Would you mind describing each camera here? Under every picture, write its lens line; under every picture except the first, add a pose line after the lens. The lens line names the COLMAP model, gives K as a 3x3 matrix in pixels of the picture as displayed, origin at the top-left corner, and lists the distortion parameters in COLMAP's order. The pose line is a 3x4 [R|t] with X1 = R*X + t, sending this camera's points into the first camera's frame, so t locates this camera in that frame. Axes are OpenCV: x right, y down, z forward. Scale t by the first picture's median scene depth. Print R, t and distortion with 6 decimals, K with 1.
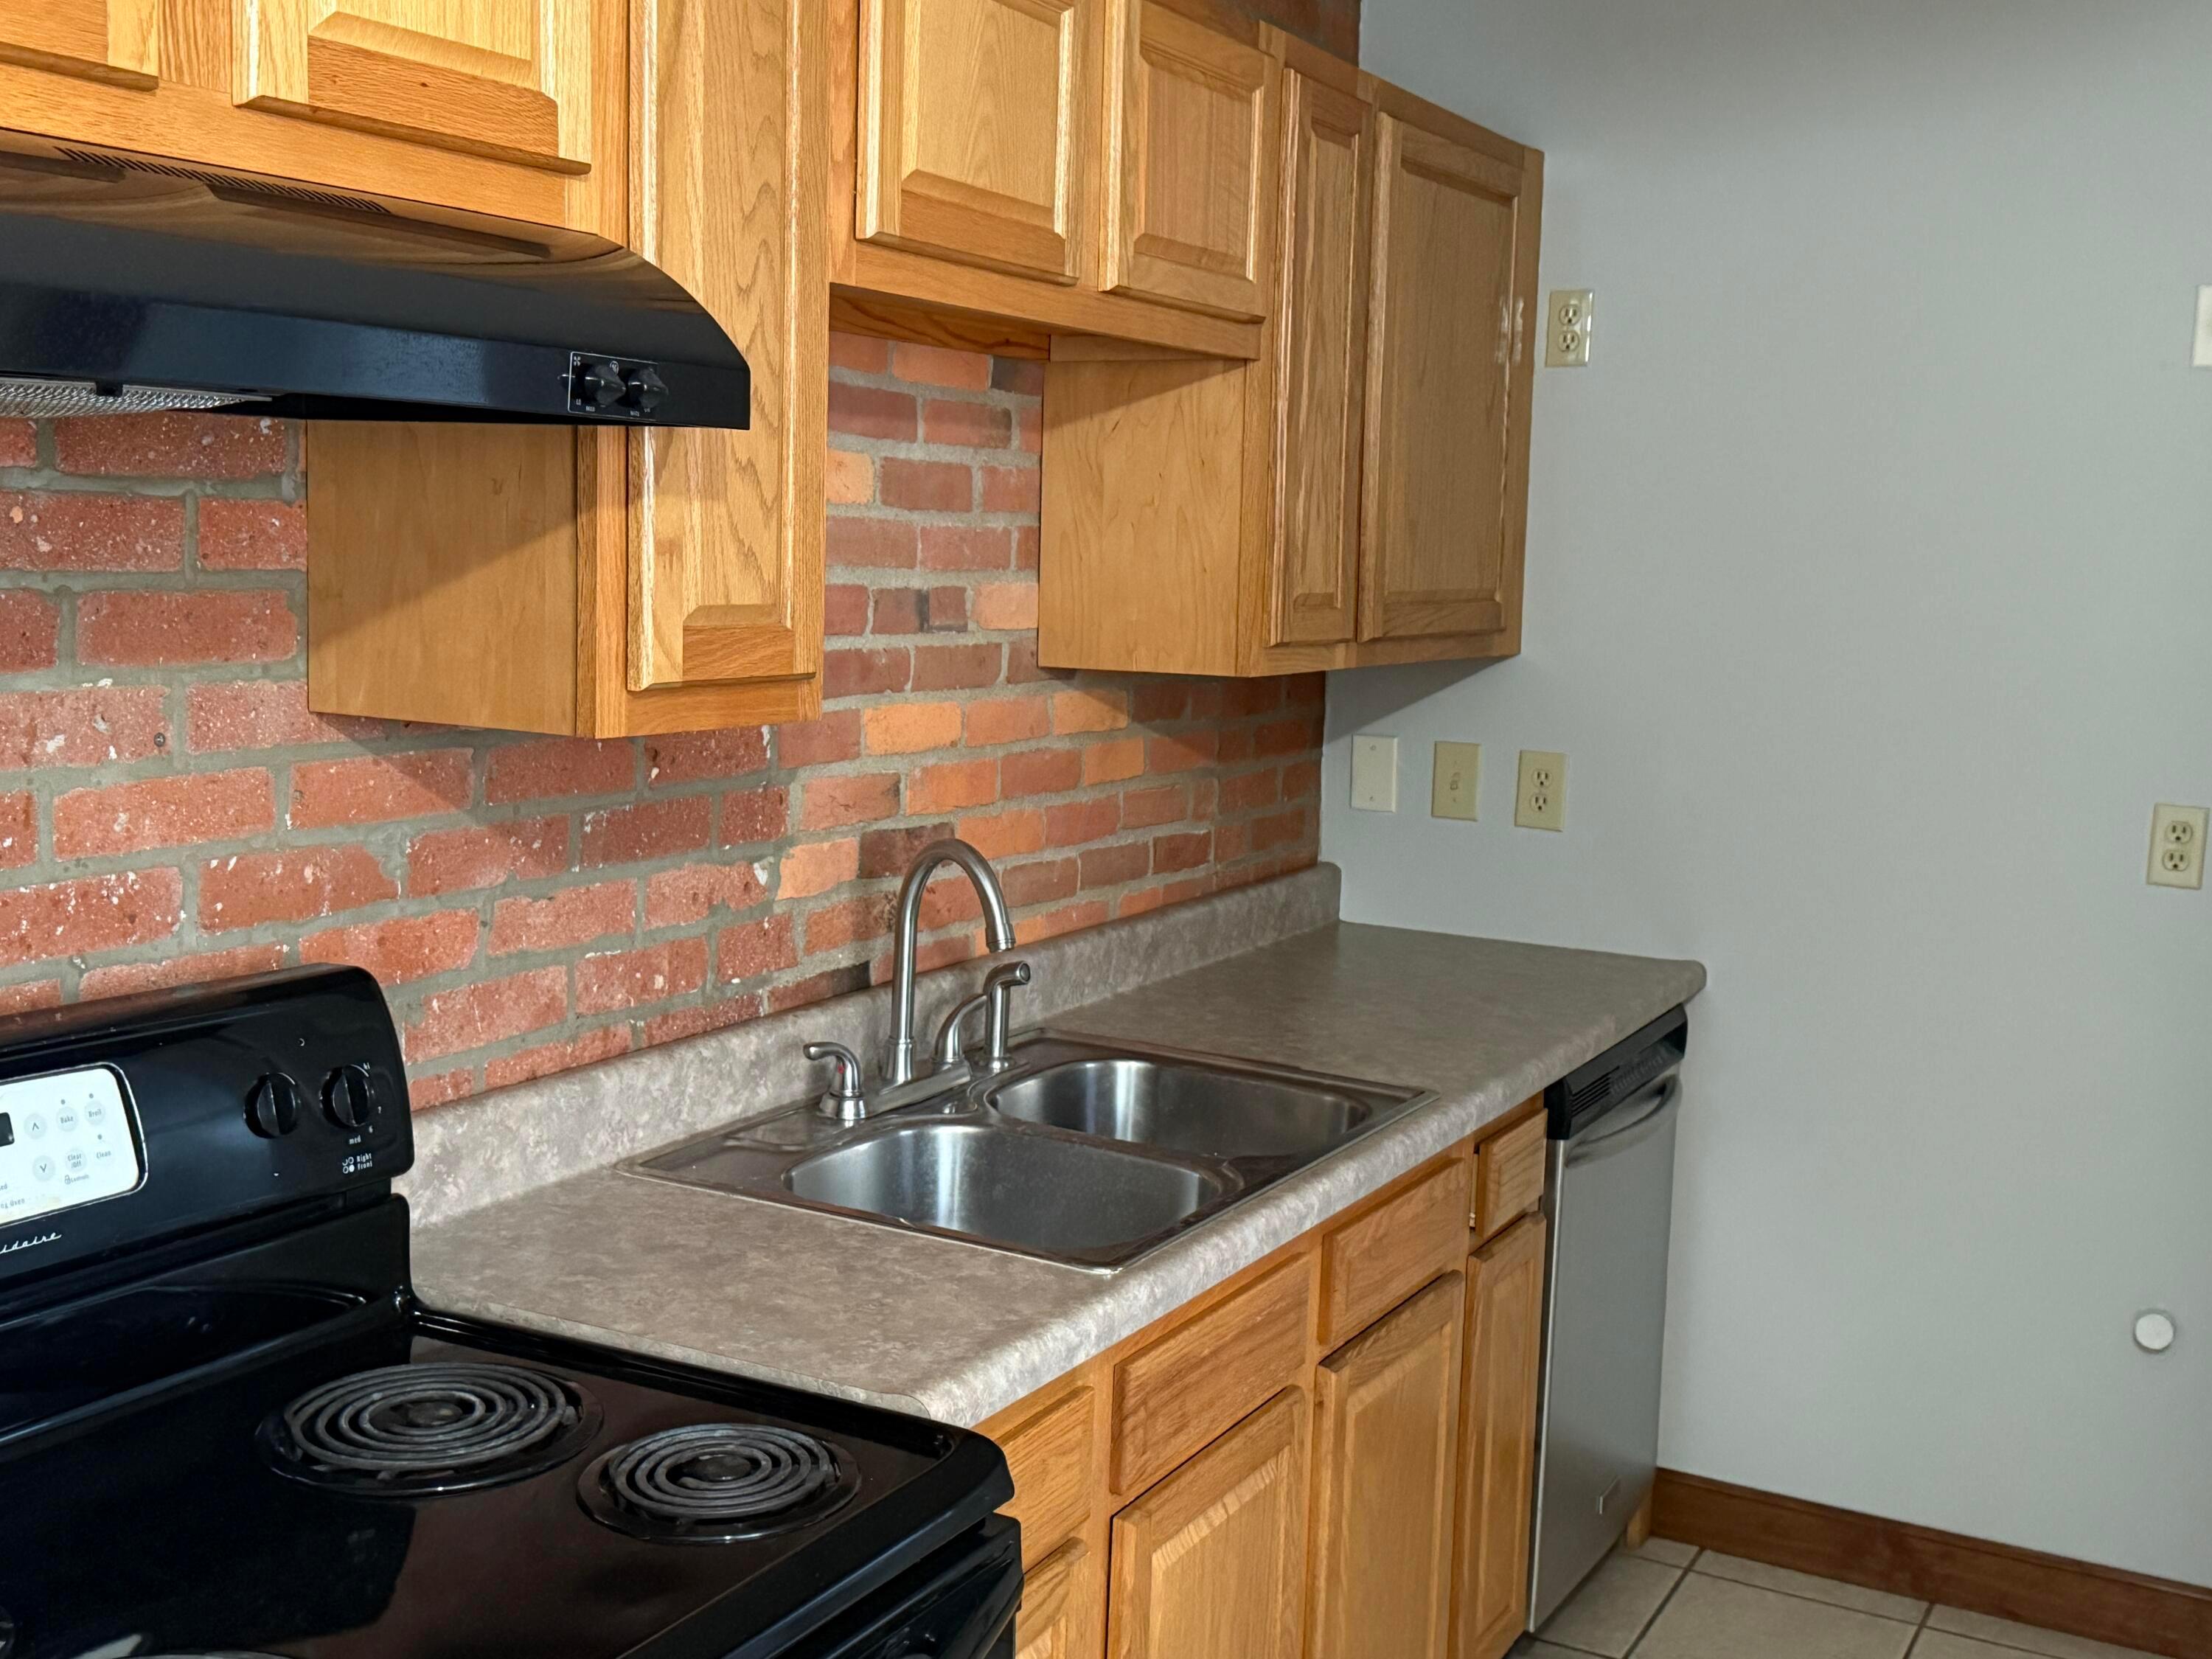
lens RADIAL K [[2418.6, 0, 1098.3], [0, 2418.6, 815.8], [0, 0, 1]] dist [0.096245, 0.000000]
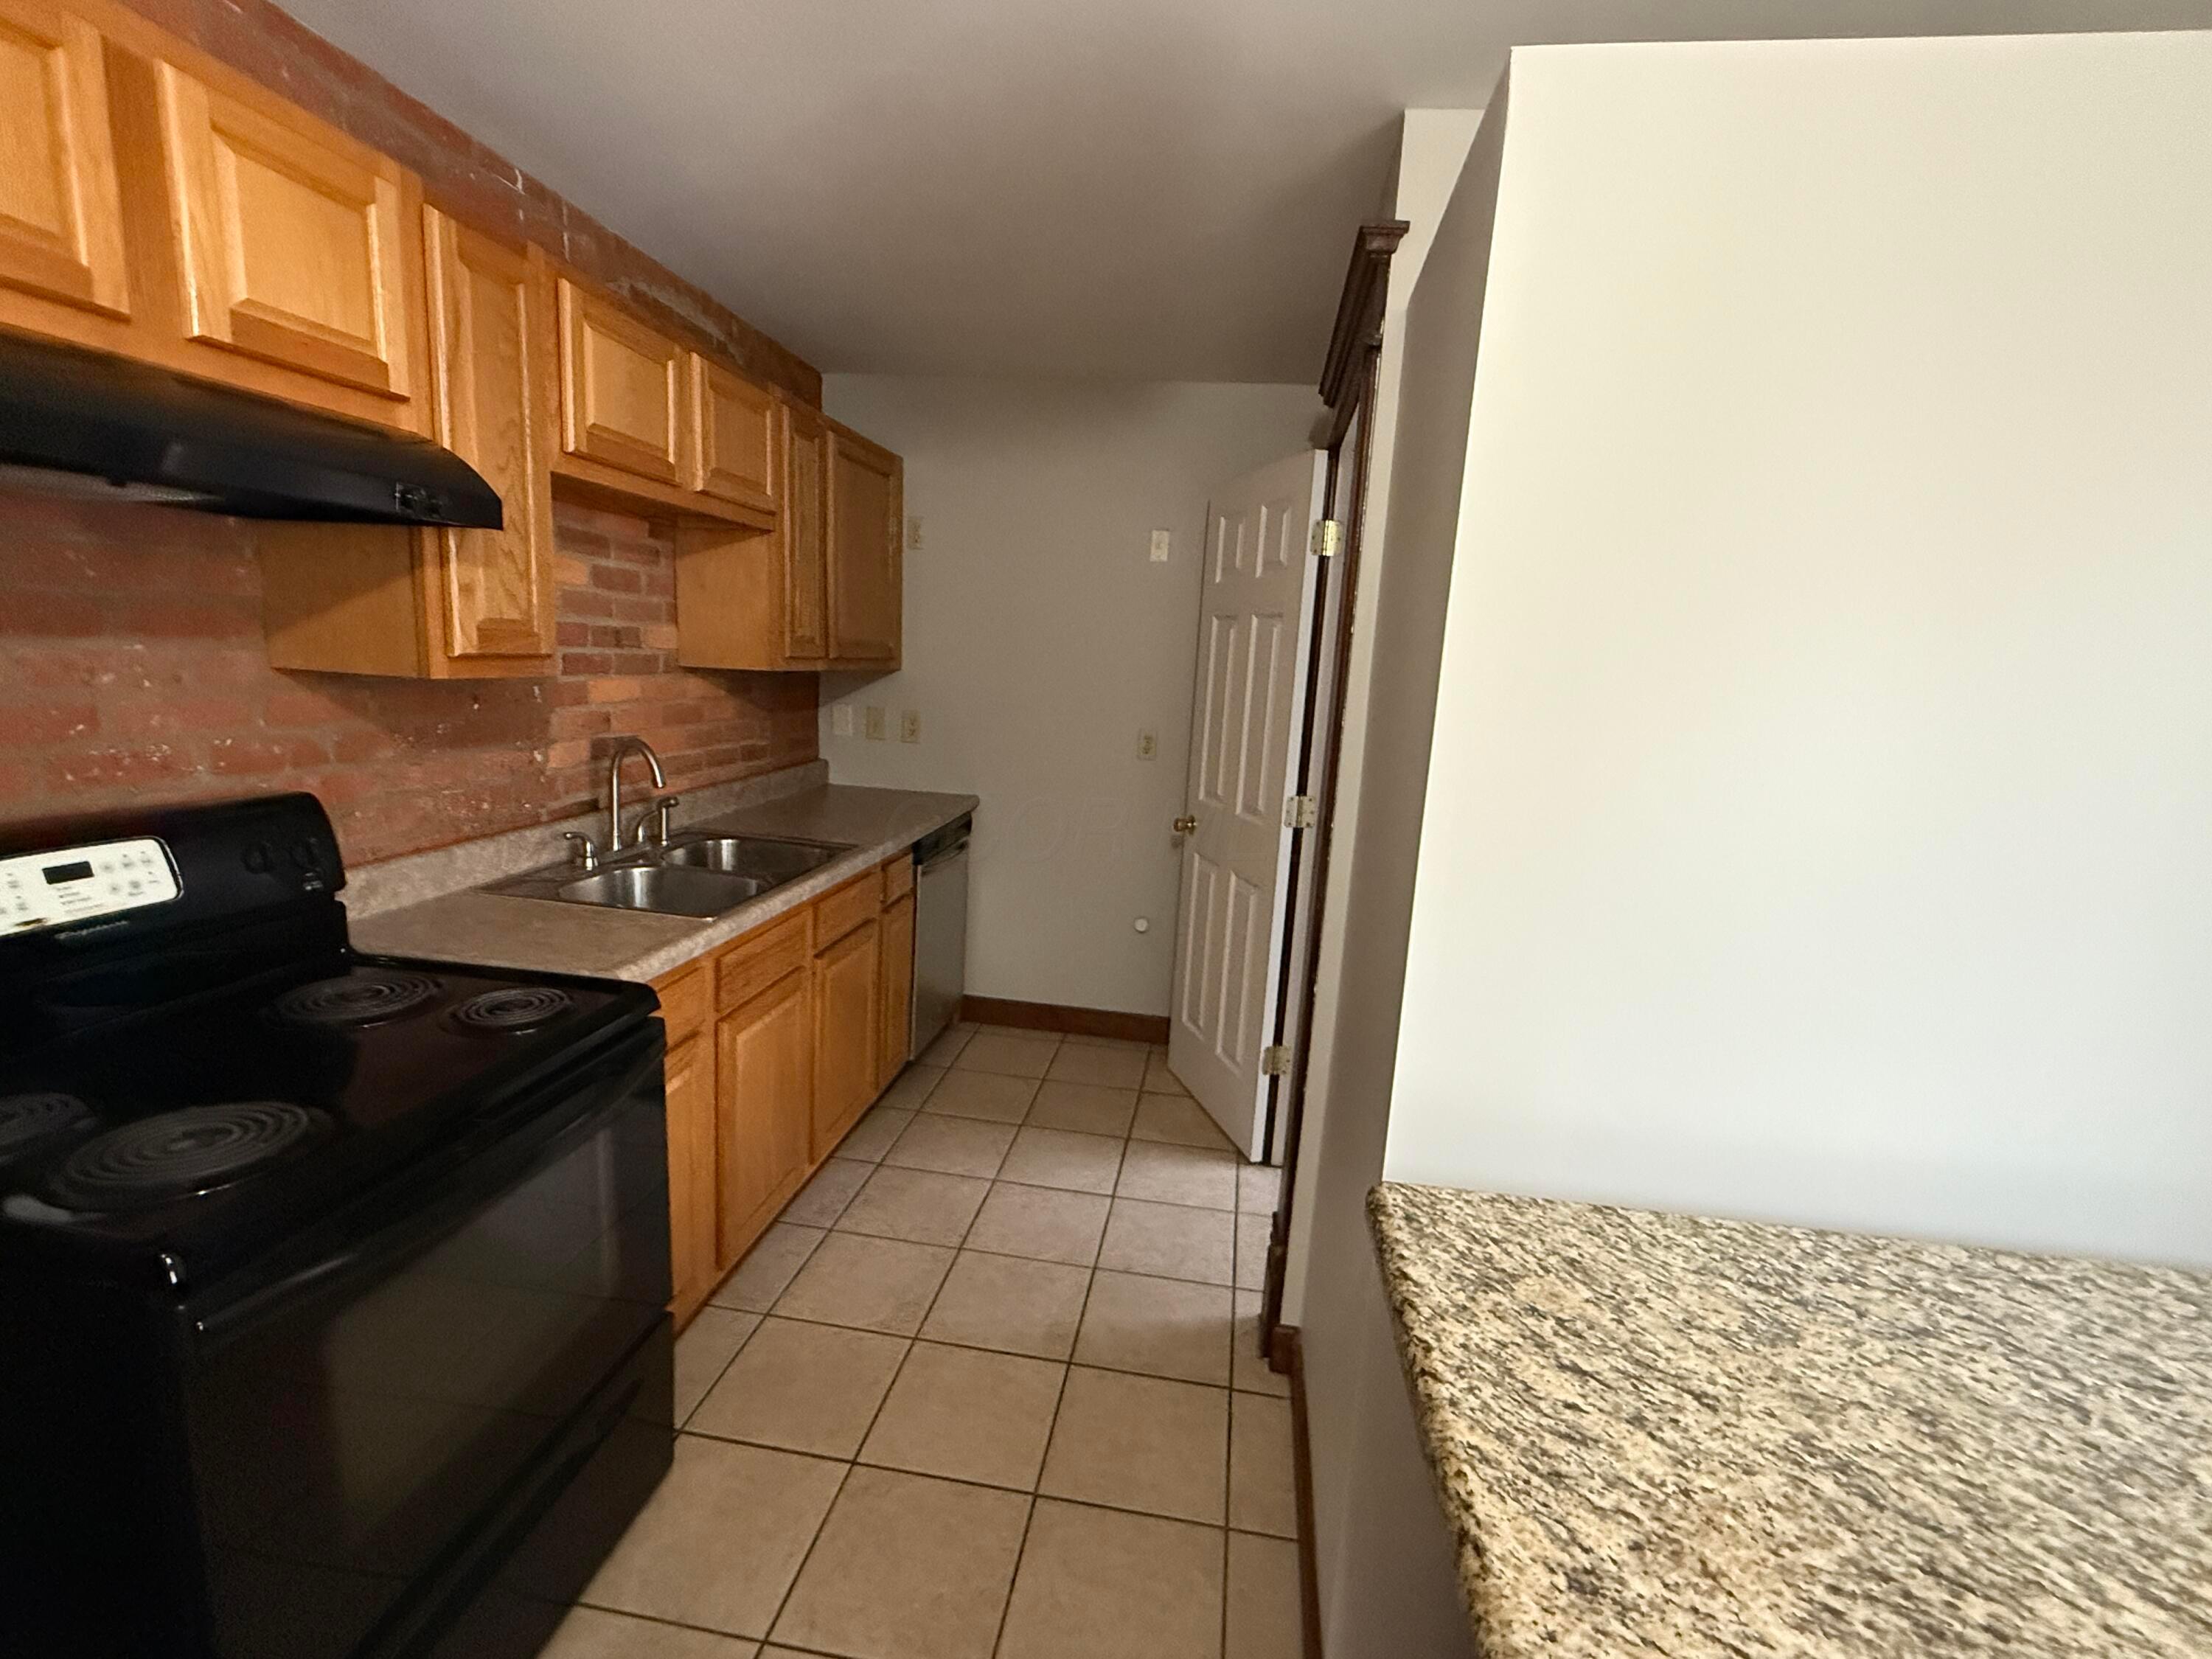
lens RADIAL K [[1004.5, 0, 1104.8], [0, 1004.5, 830.5], [0, 0, 1]] dist [0.001605, 0.001465]
pose [[0.939682, -0.039799, 0.339725, 0.031105], [0.014746, 0.996998, 0.076013, 0.032280], [-0.341731, -0.066418, 0.937448, -0.017759]]
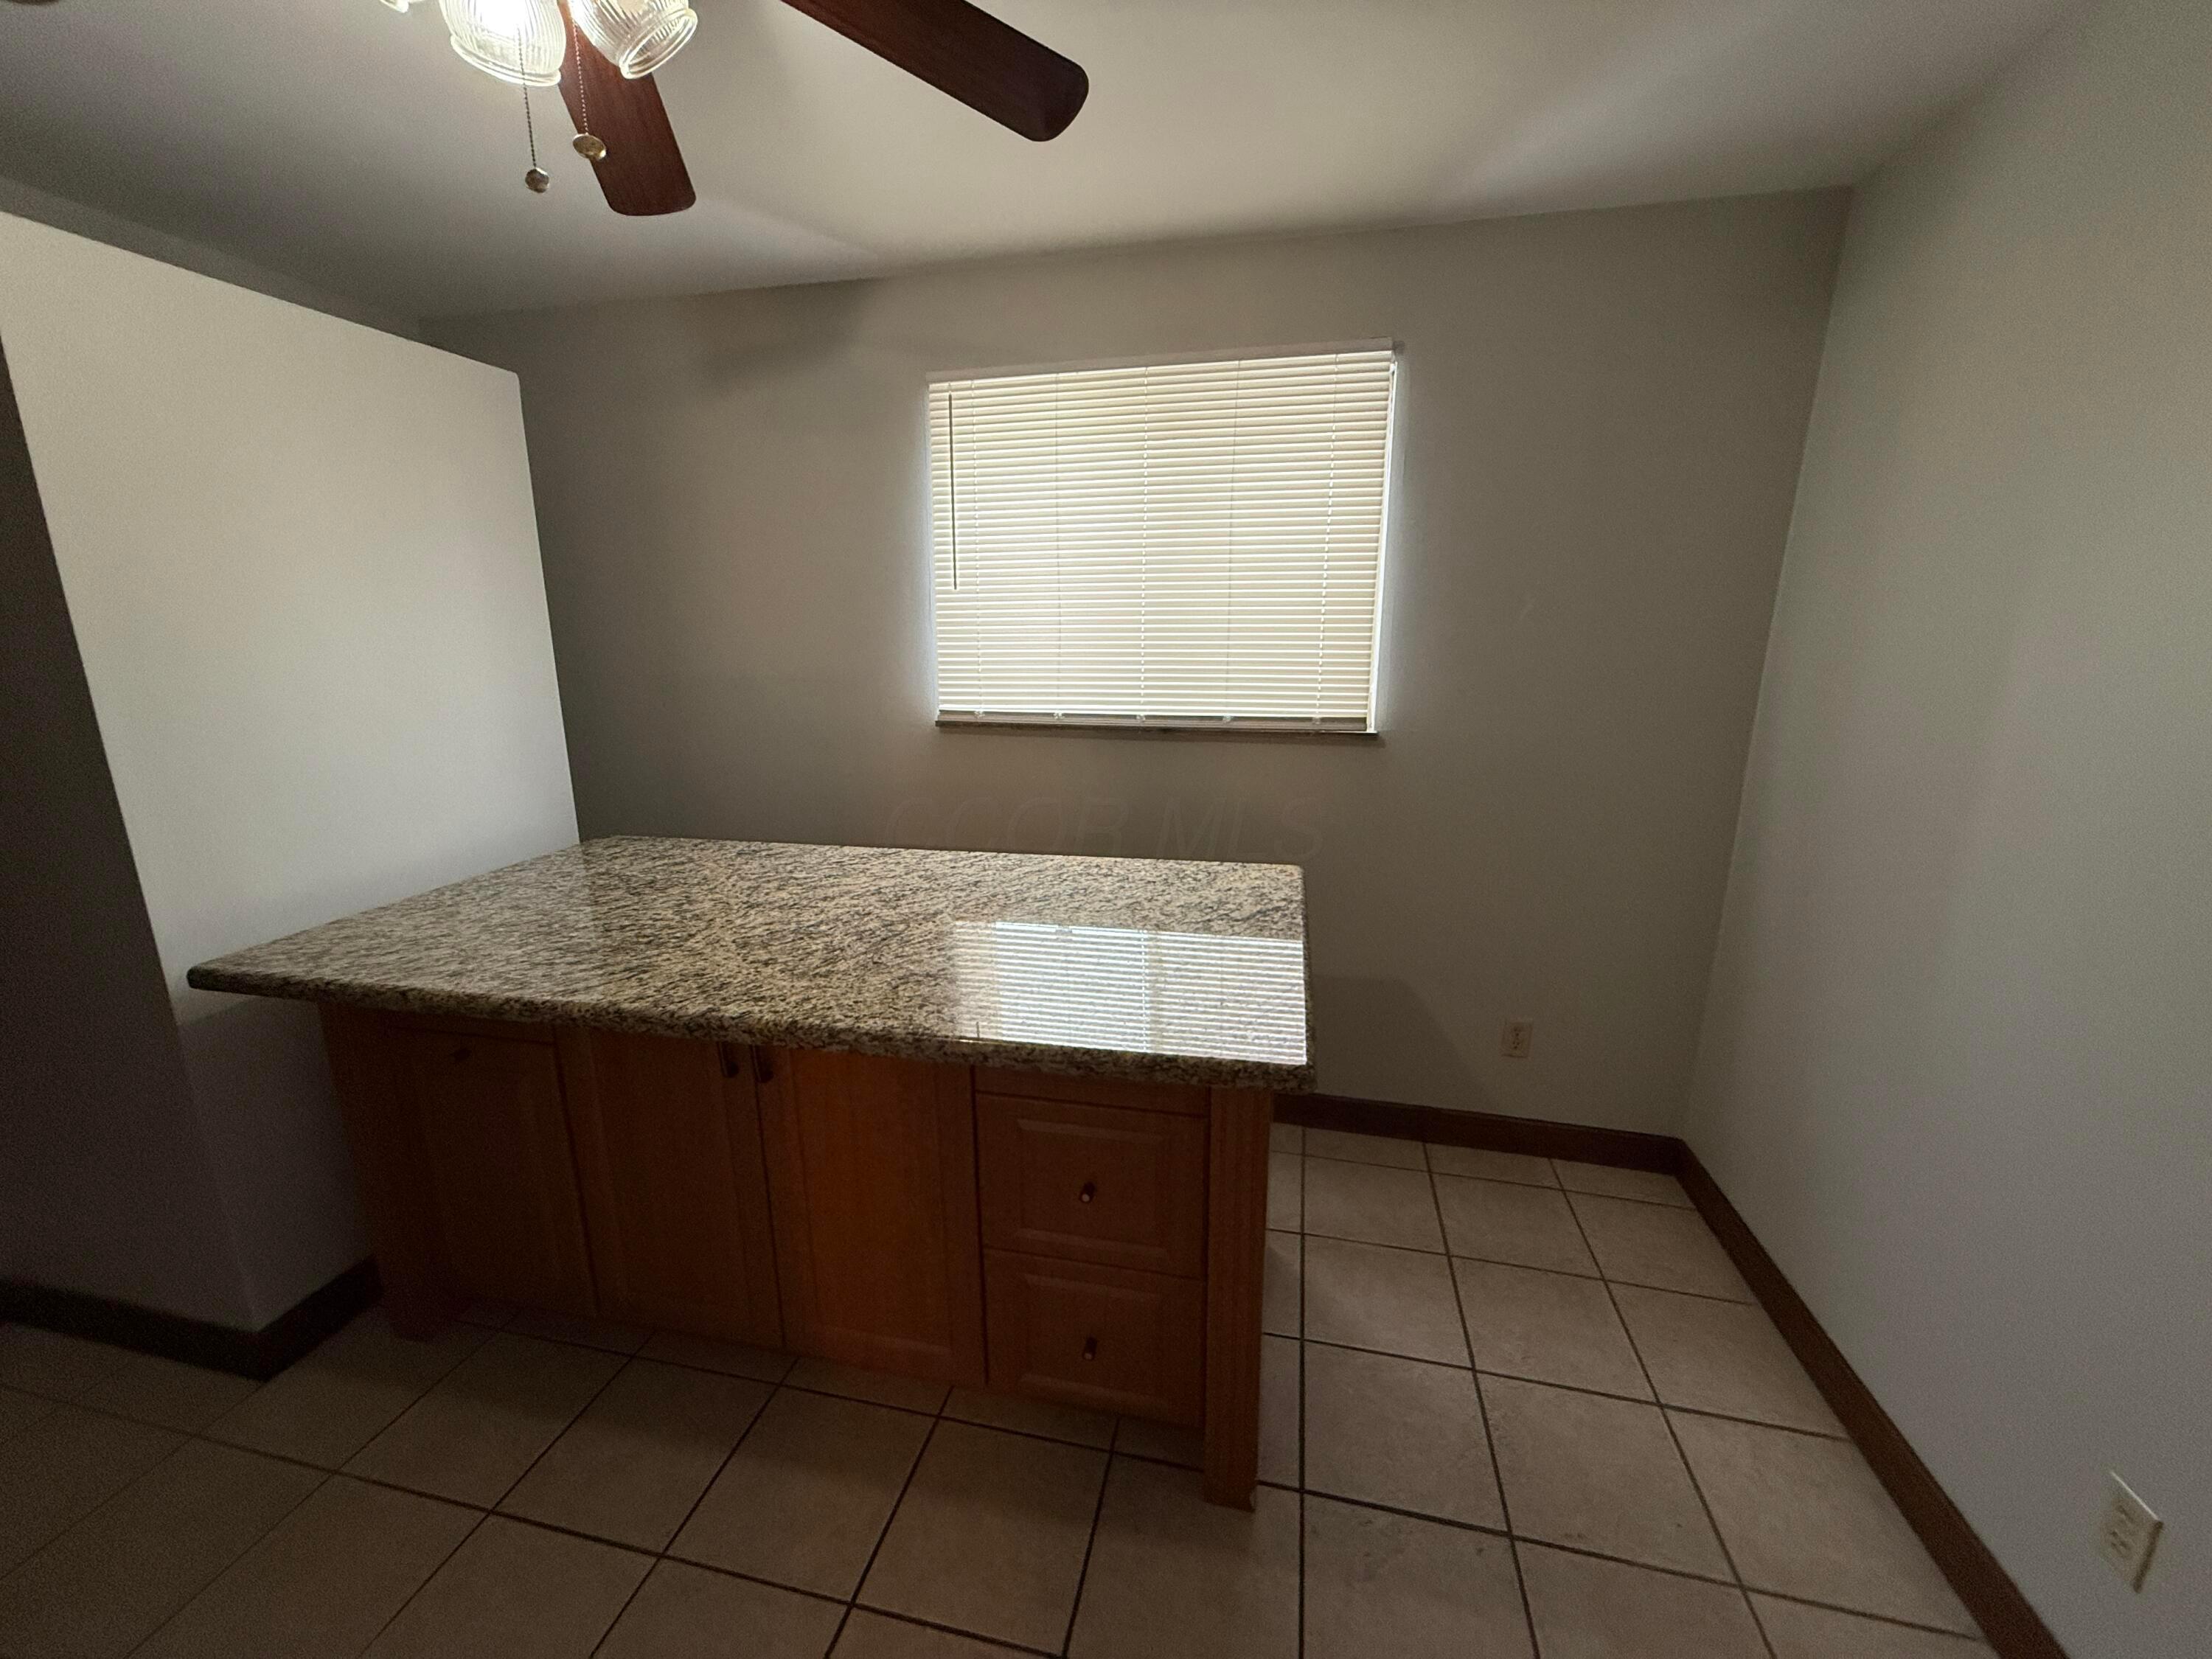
lens RADIAL K [[878.1, 0, 1096.1], [0, 878.1, 831.7], [0, 0, 1]] dist [-0.001272, 0.000428]
pose [[-0.257171, -0.258550, 0.931136, -0.434047], [0.105204, 0.950327, 0.292935, 0.022829], [-0.960622, 0.173294, -0.217196, -0.142873]]
